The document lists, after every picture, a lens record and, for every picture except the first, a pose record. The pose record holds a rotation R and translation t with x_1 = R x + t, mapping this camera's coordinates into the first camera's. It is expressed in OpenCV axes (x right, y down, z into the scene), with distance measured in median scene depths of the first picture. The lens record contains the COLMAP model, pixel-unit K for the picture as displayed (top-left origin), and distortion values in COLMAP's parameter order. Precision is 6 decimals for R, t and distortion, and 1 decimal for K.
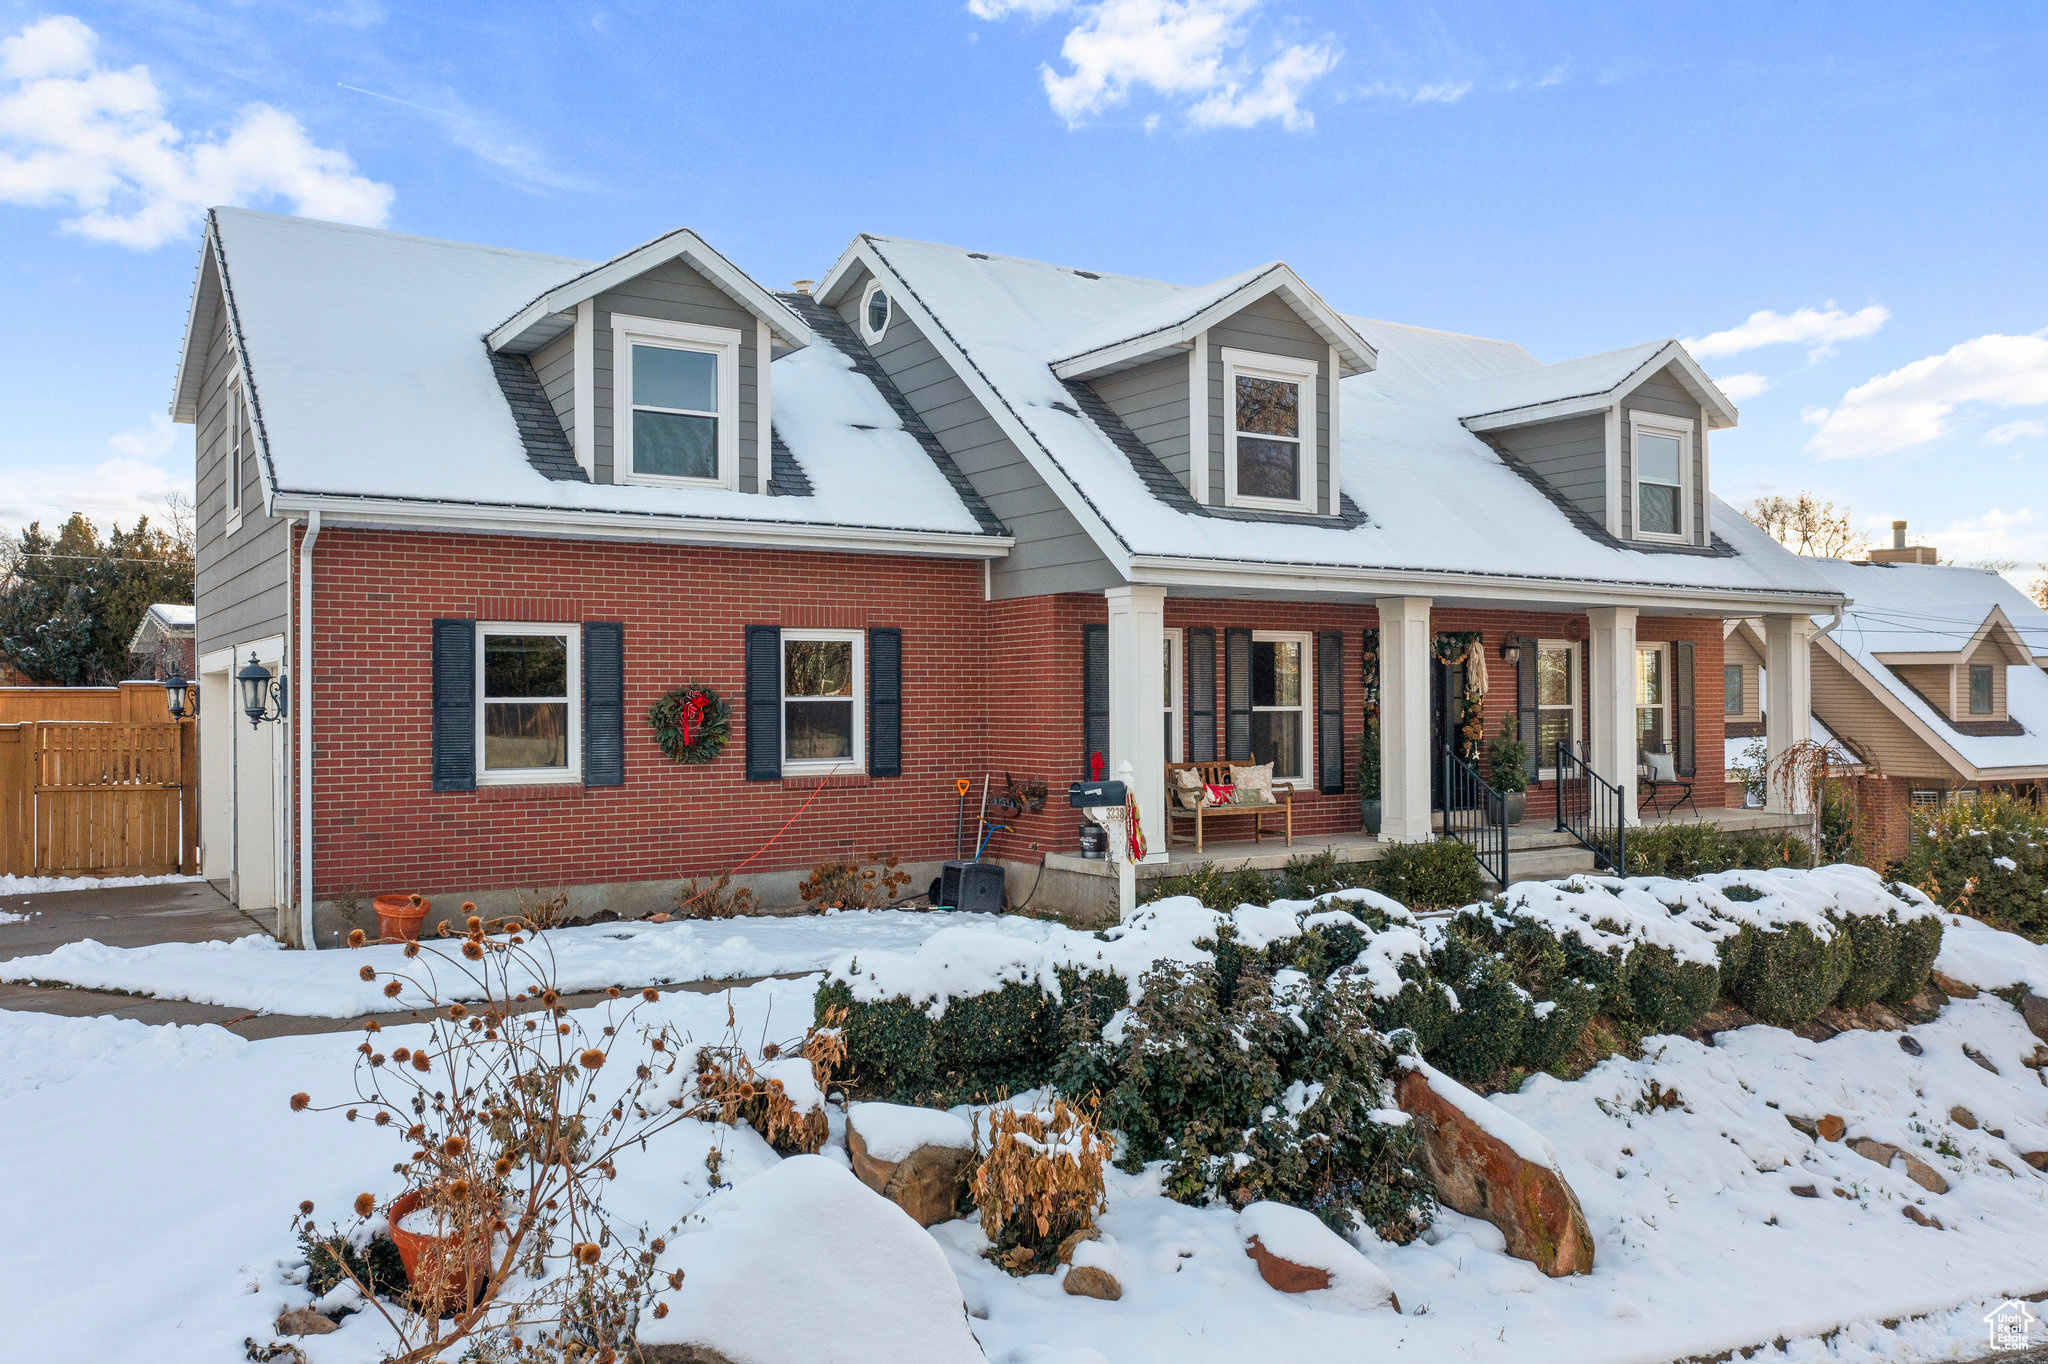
lens RADIAL K [[1618.2, 0, 1024.0], [0, 1618.2, 682.0], [0, 0, 1]] dist [-0.005791, -0.005621]
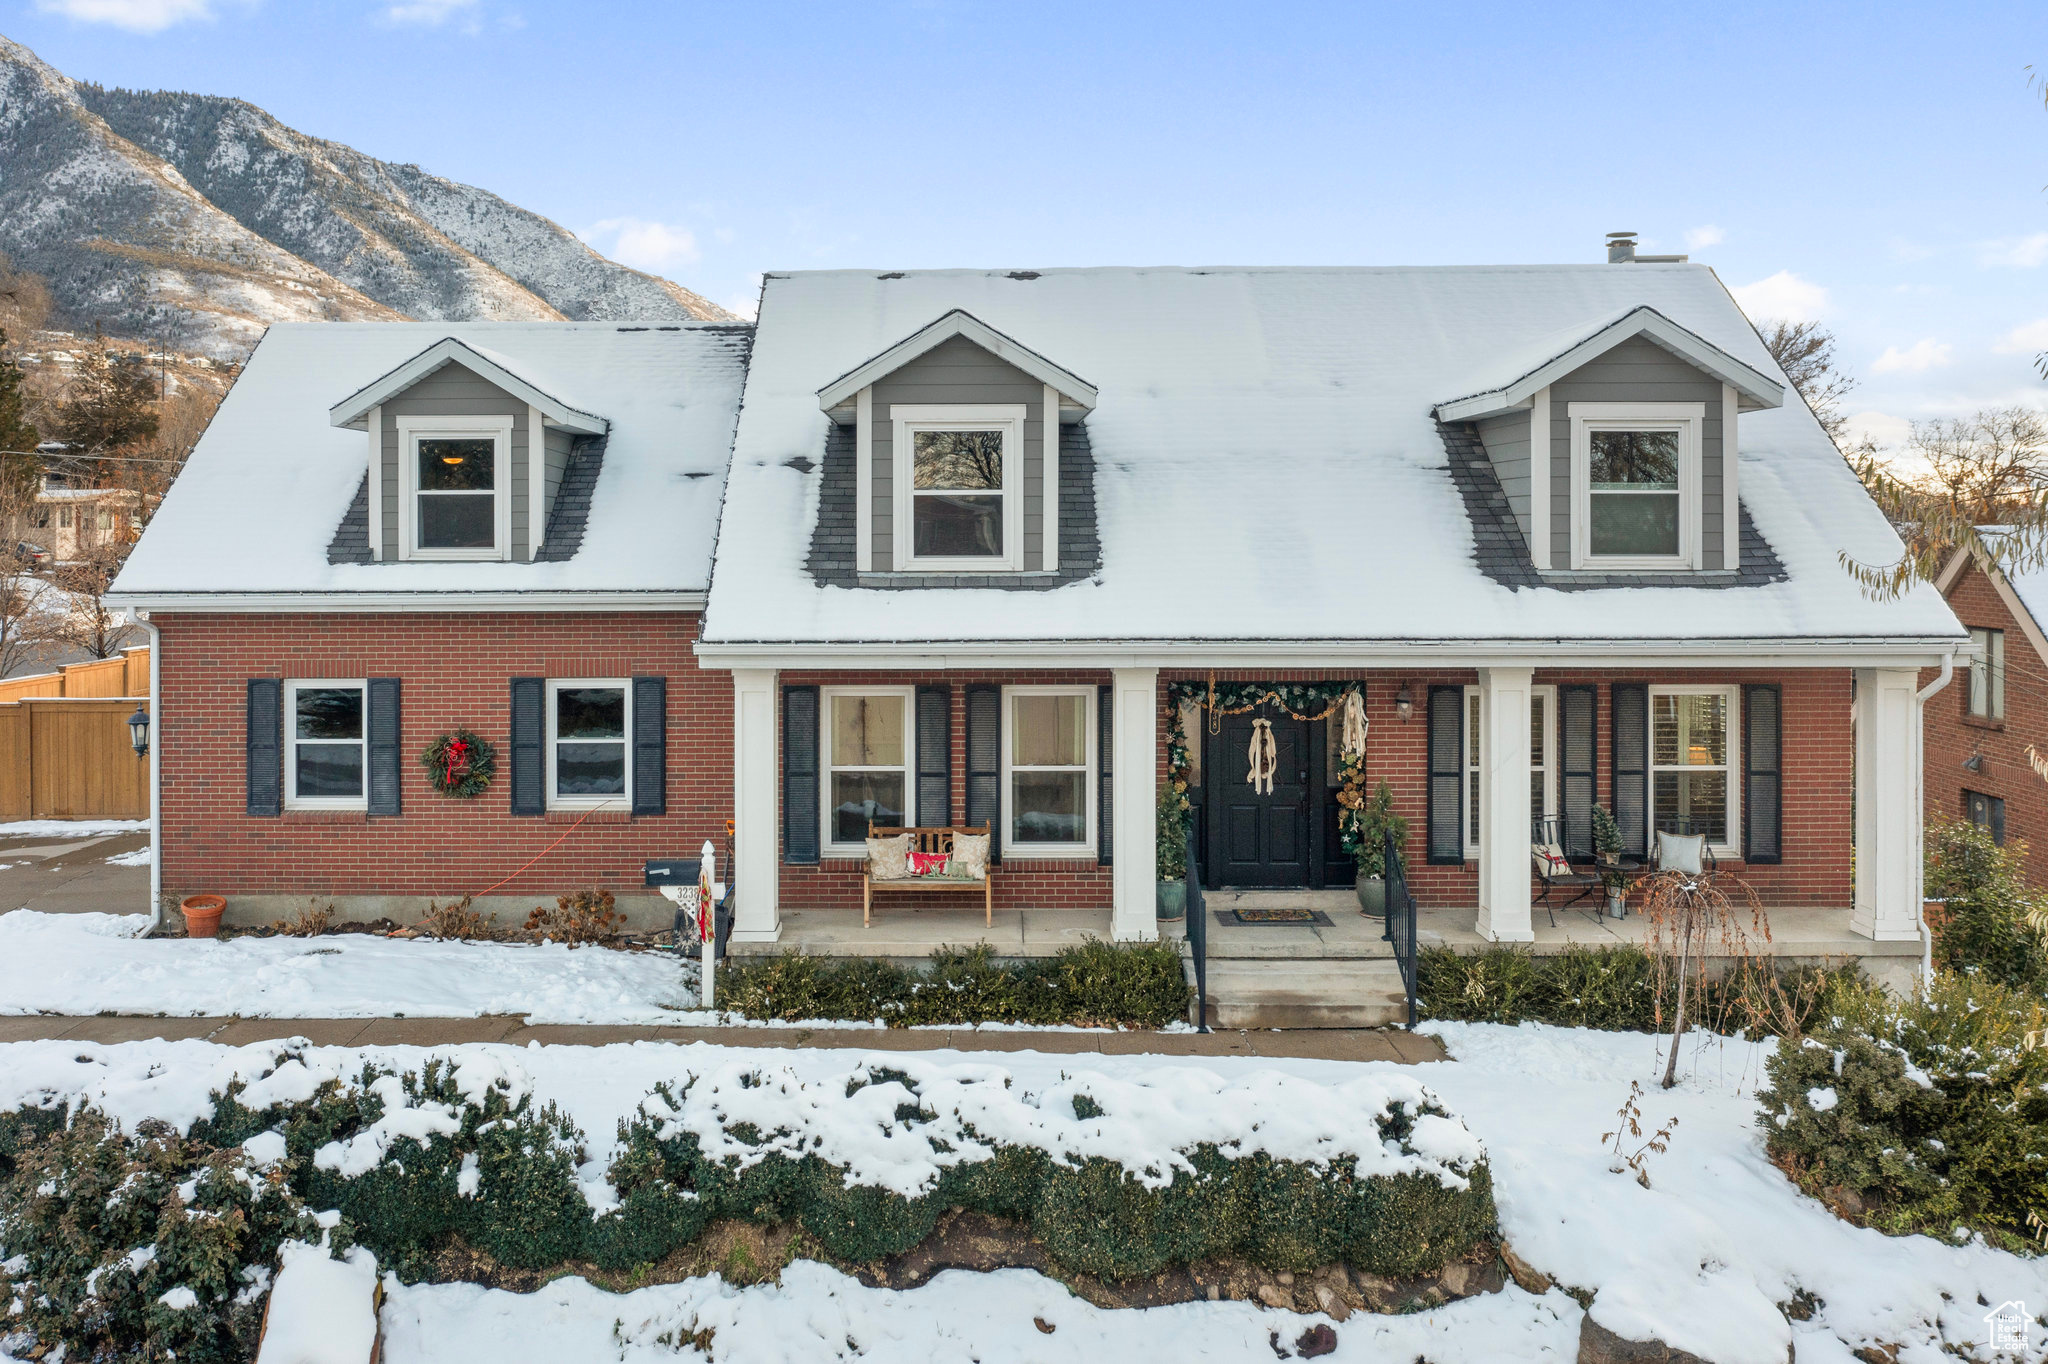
lens RADIAL K [[1677.4, 0, 1024.4], [0, 1677.4, 508.4], [0, 0, 1]] dist [-0.003305, -0.016351]
pose [[0.823875, 0.000404, -0.566771, 0.814831], [0.006847, 0.999920, 0.010666, -0.168646], [0.566730, -0.012668, 0.823806, 0.241121]]
